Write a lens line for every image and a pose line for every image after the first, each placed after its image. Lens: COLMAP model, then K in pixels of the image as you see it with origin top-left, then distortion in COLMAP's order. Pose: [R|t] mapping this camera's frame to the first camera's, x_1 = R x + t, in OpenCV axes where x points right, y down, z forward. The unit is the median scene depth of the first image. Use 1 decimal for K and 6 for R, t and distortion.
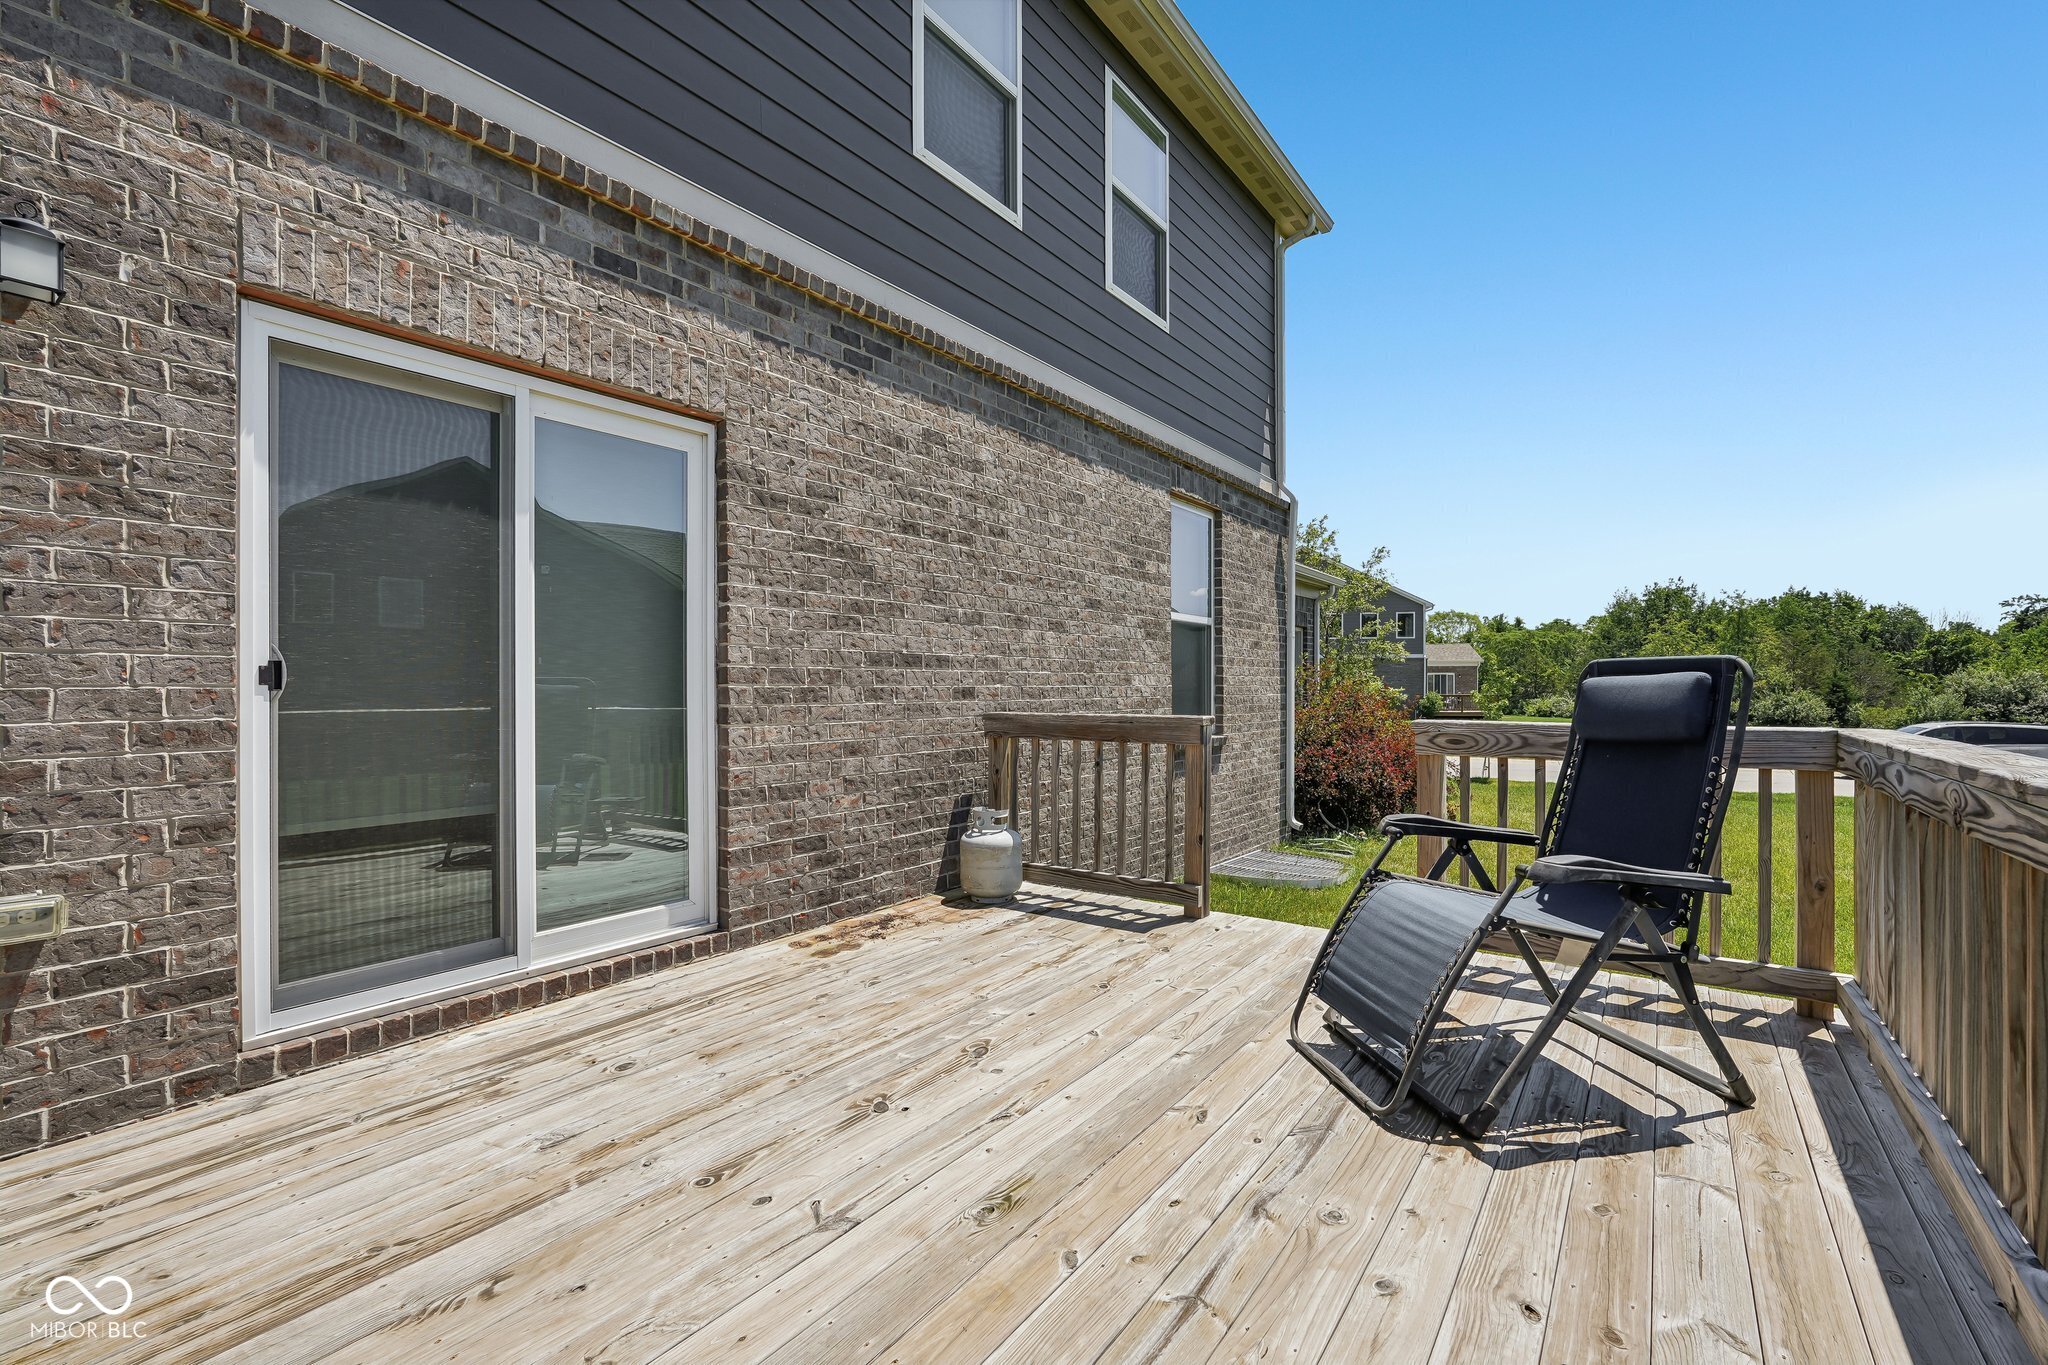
lens RADIAL K [[892.5, 0, 1023.8], [0, 892.5, 685.9], [0, 0, 1]] dist [-0.008538, 0.001089]
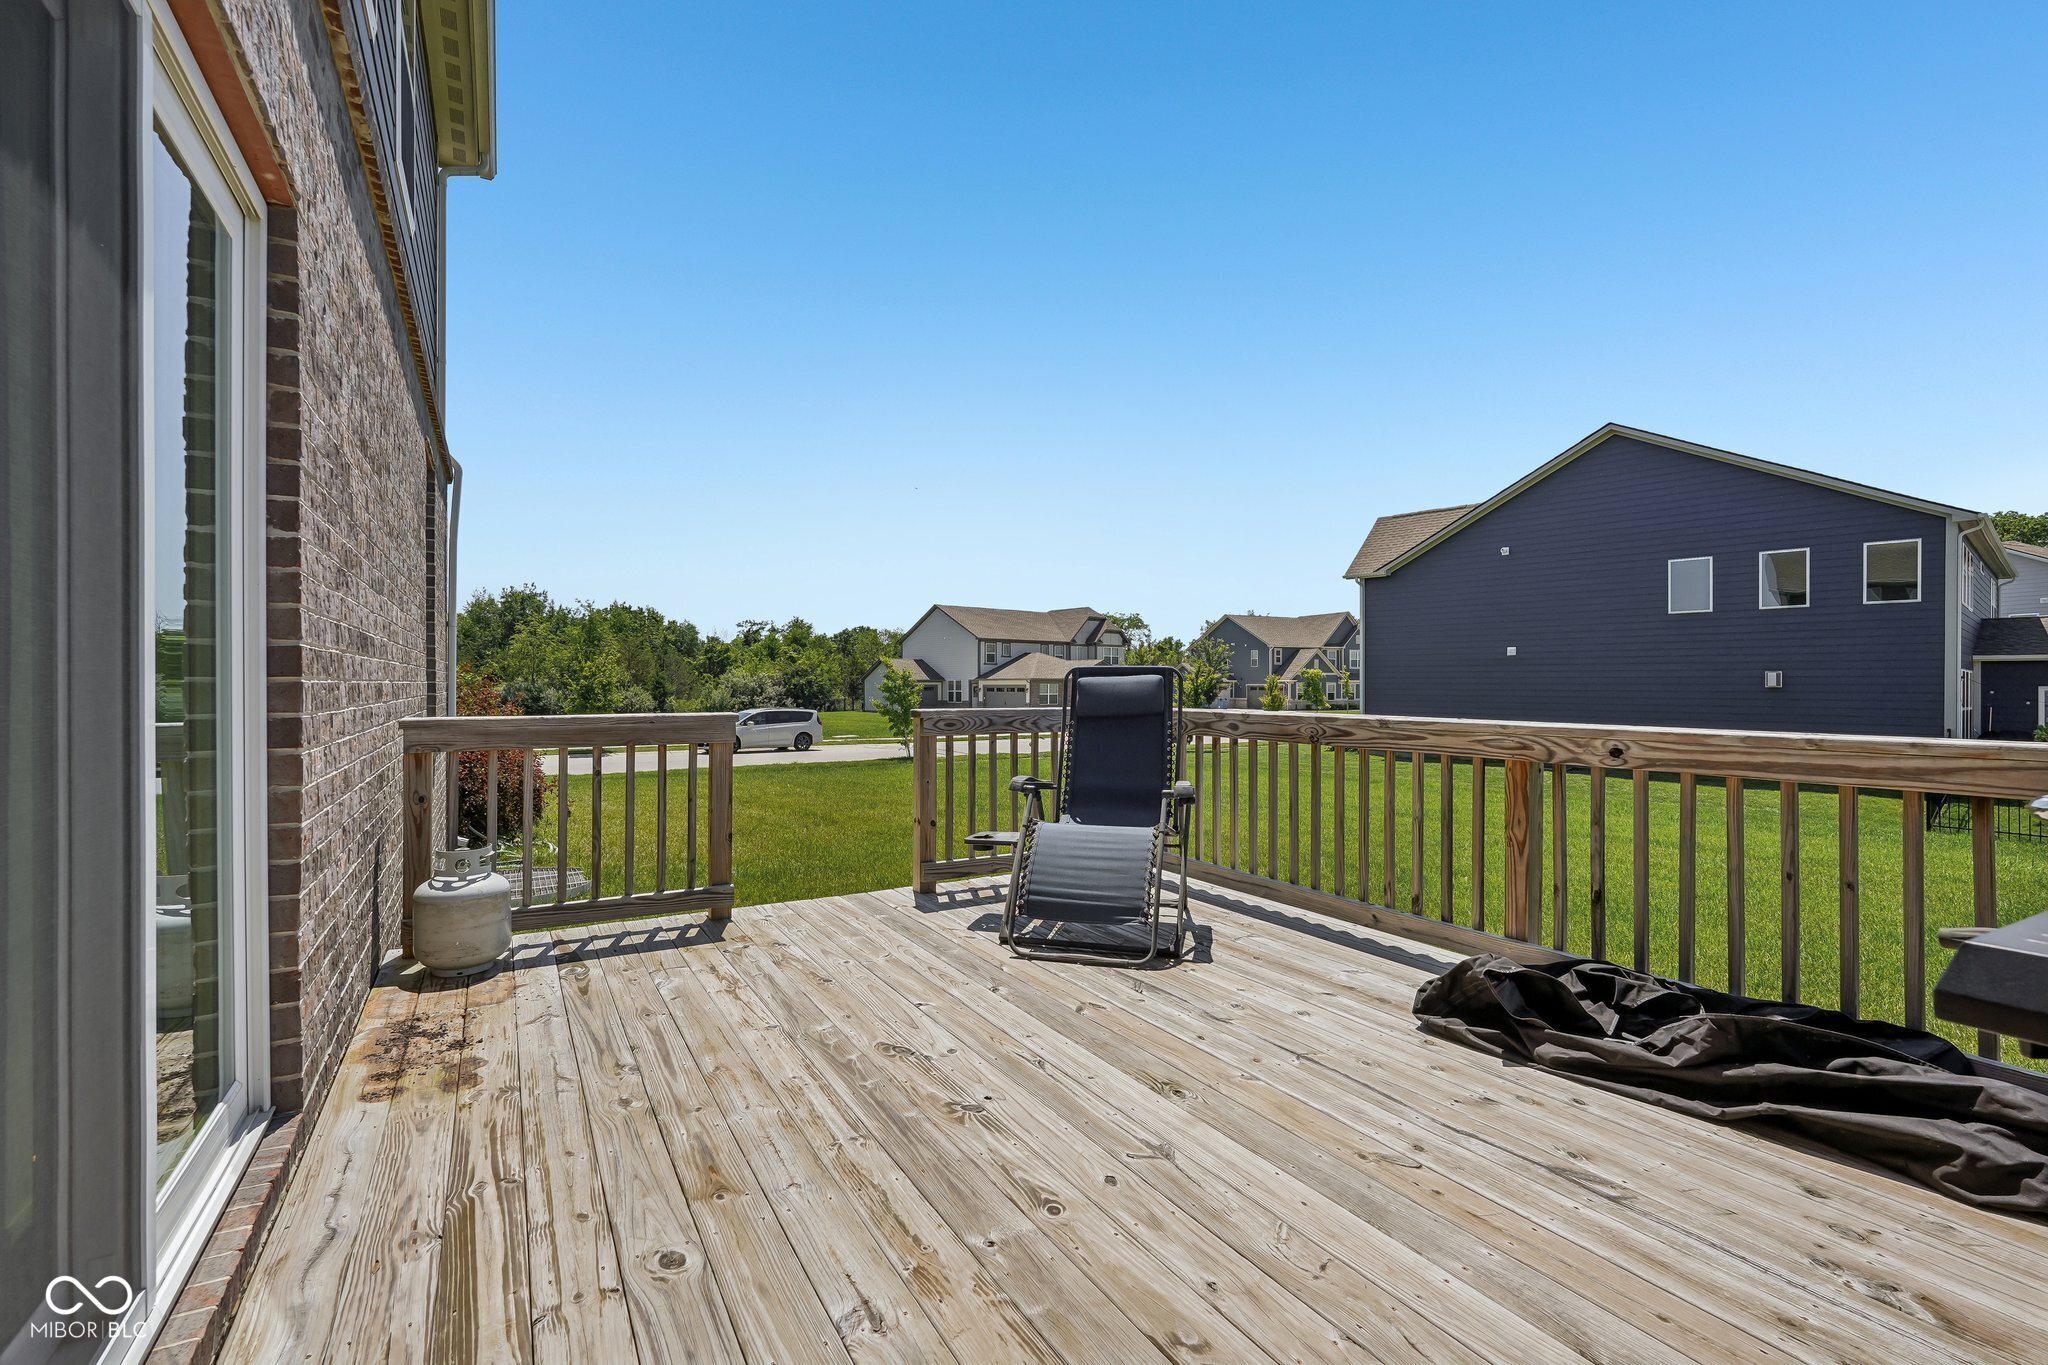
lens RADIAL K [[892.5, 0, 1021.3], [0, 892.5, 682.3], [0, 0, 1]] dist [-0.008538, 0.001089]
pose [[0.407937, 0.001583, 0.913009, -0.603247], [-0.000949, 0.999999, -0.001310, 0.000867], [-0.913009, -0.000332, 0.407938, 0.316514]]
